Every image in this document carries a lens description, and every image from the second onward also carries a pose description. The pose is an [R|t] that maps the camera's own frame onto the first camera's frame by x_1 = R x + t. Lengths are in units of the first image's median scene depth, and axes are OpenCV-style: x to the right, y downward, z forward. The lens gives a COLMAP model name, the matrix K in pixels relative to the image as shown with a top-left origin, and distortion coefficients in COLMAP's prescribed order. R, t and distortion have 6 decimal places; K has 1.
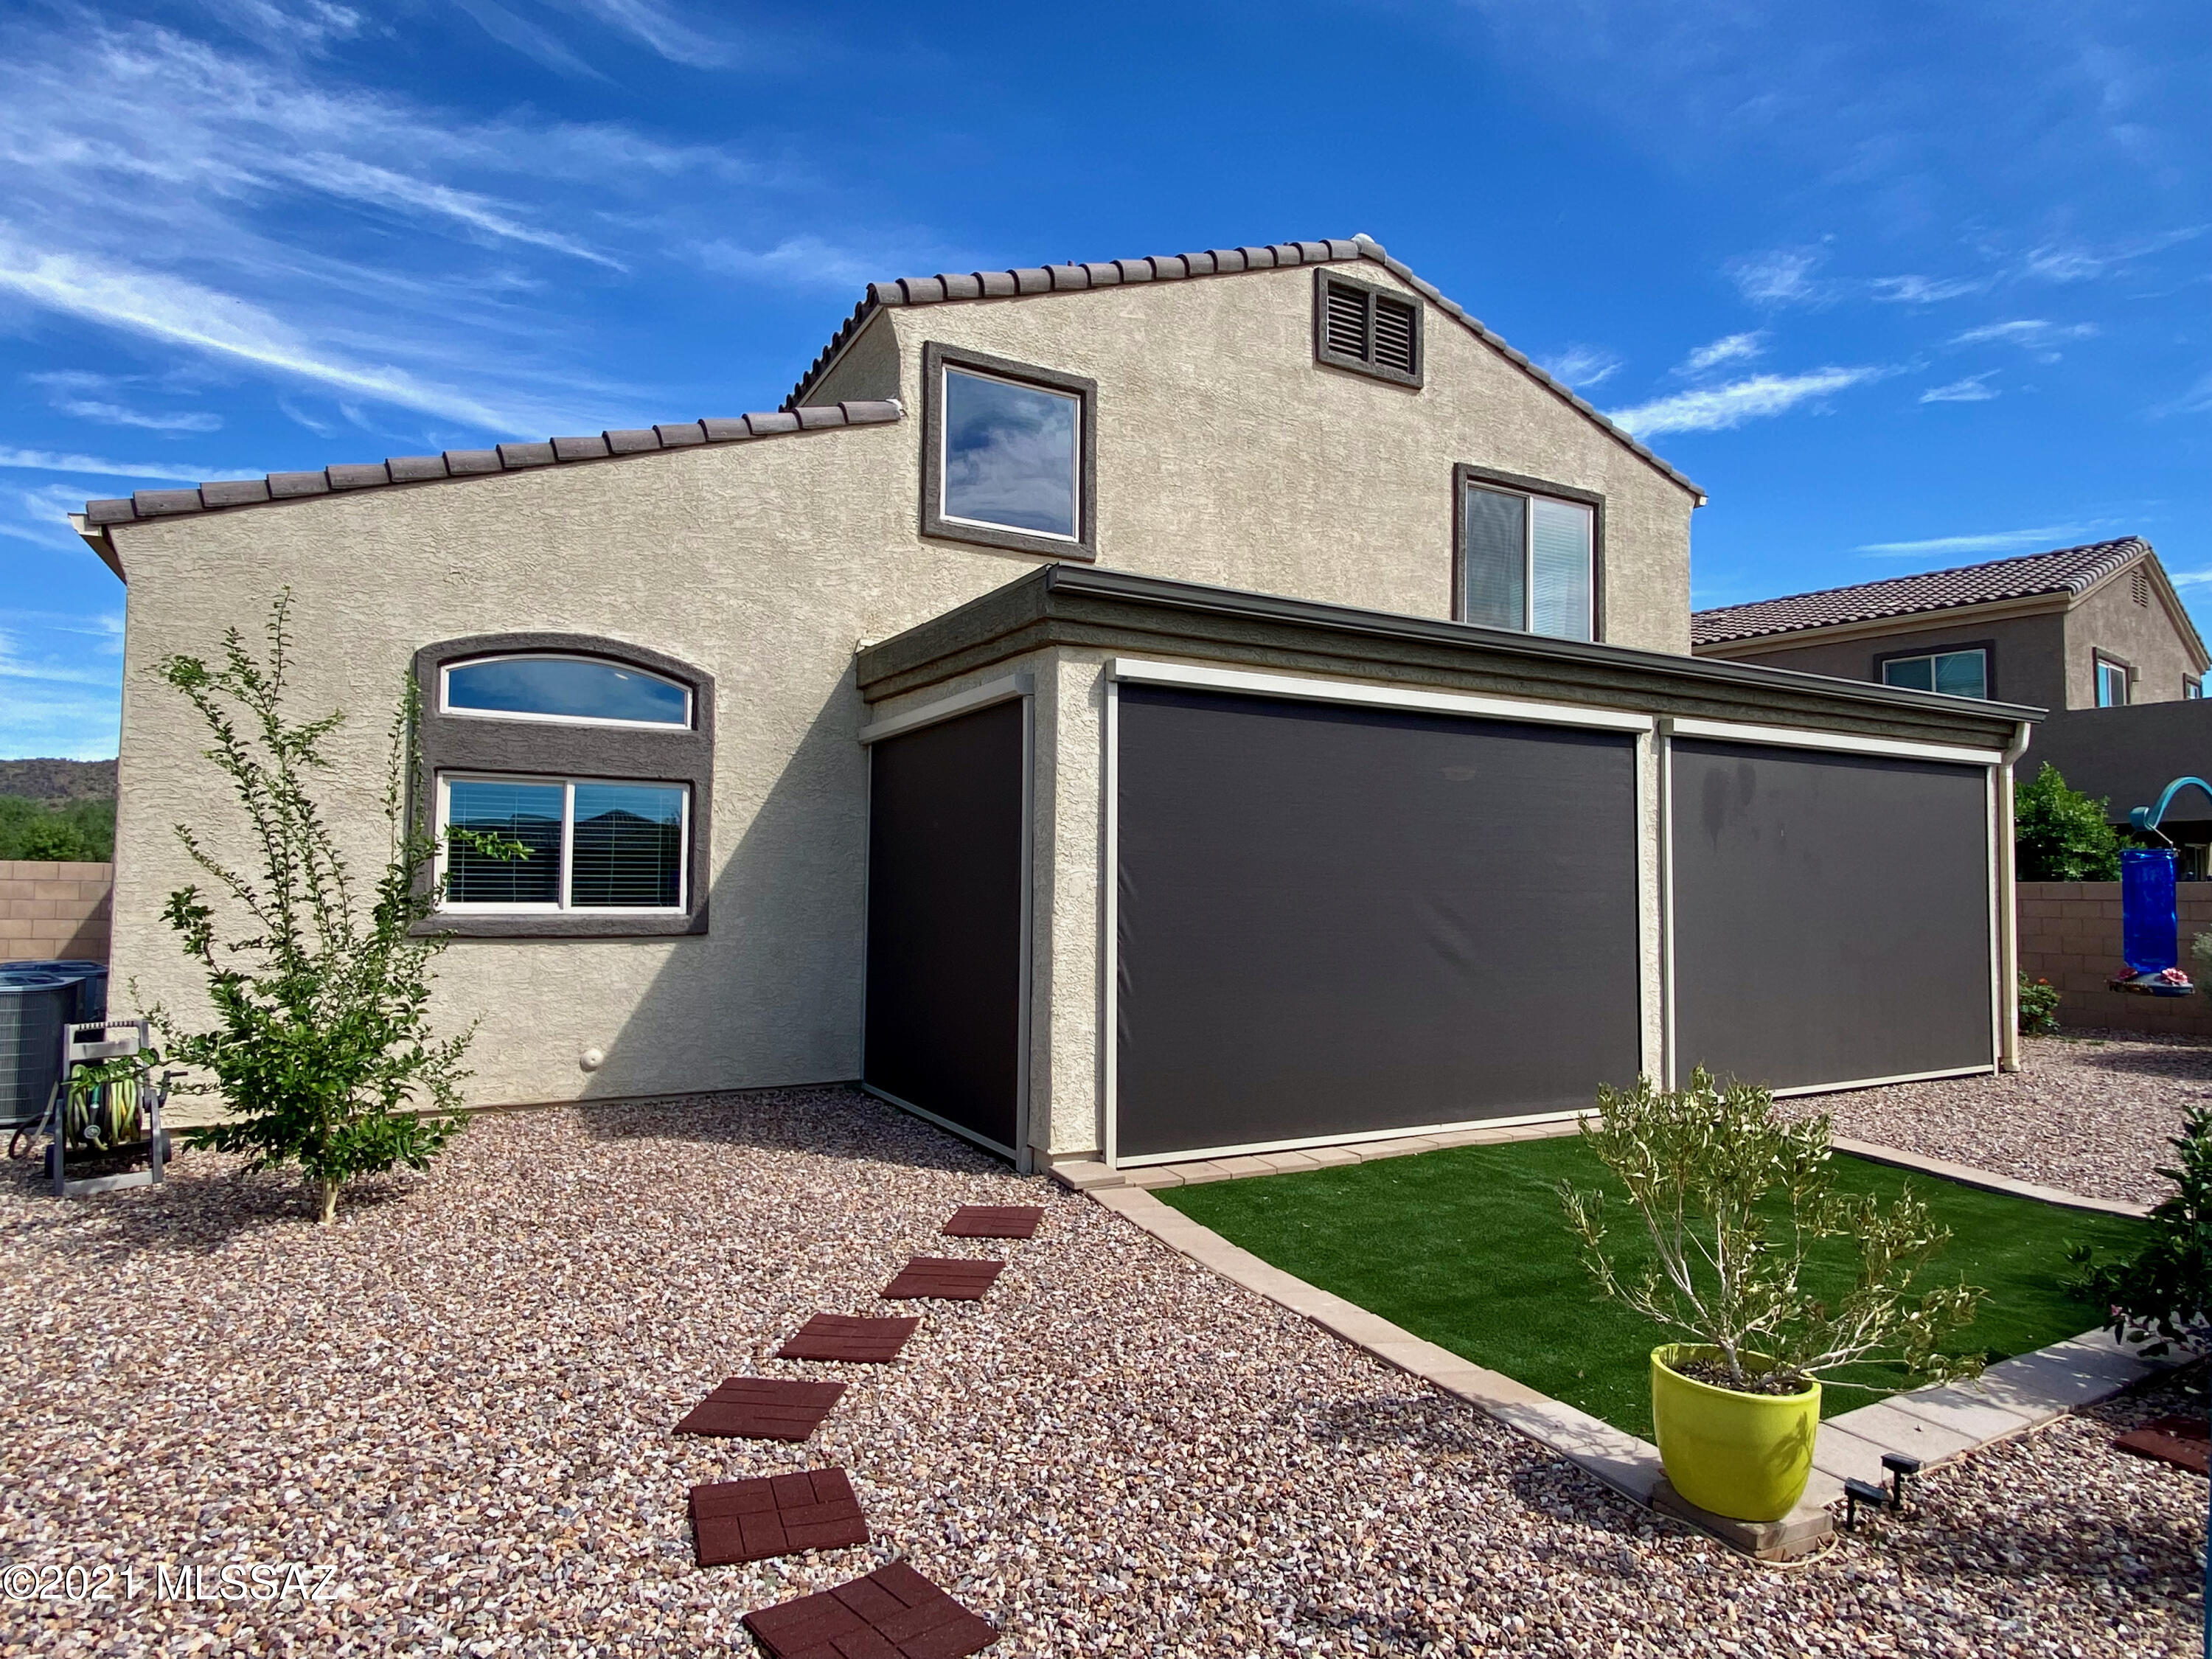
lens RADIAL K [[1230.3, 0, 1087.6], [0, 1230.3, 826.8], [0, 0, 1]] dist [0.042781, -0.032403]
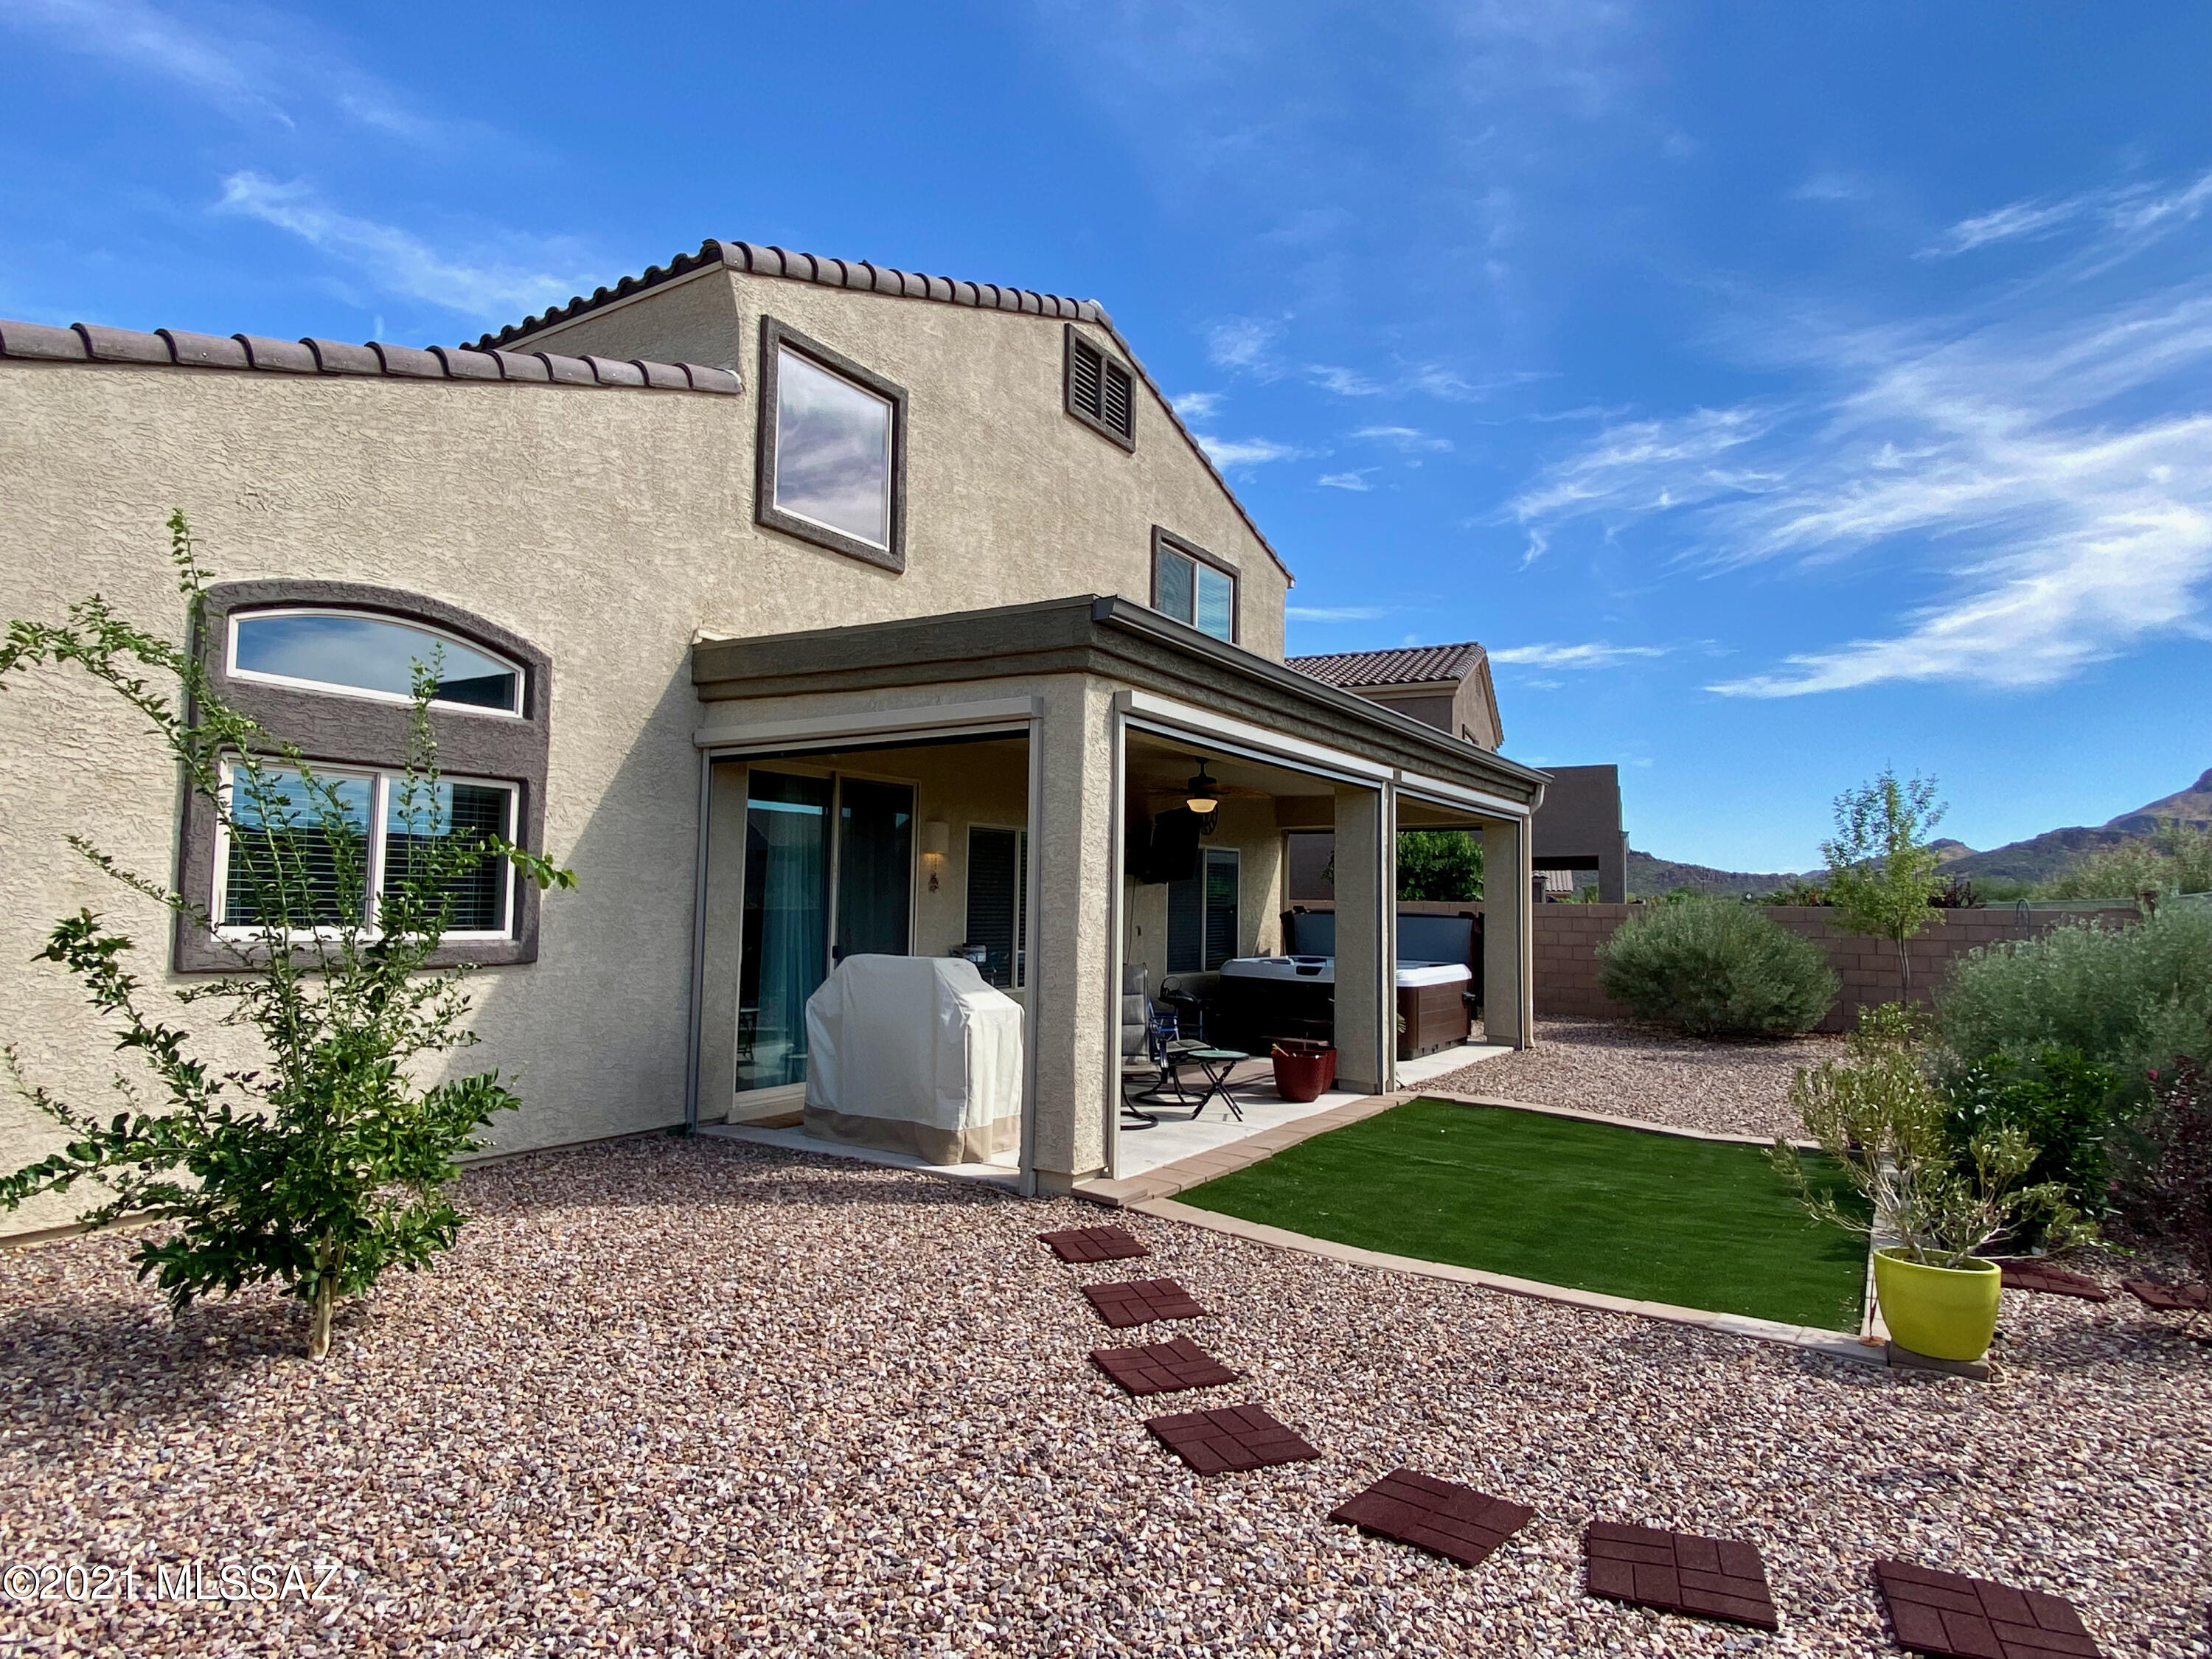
lens RADIAL K [[1230.3, 0, 1094.0], [0, 1230.3, 825.2], [0, 0, 1]] dist [0.042781, -0.032403]
pose [[0.877666, 0.034730, 0.478012, -0.370574], [-0.029563, 0.999395, -0.018330, -0.002302], [-0.478360, 0.001956, 0.878162, 0.074318]]
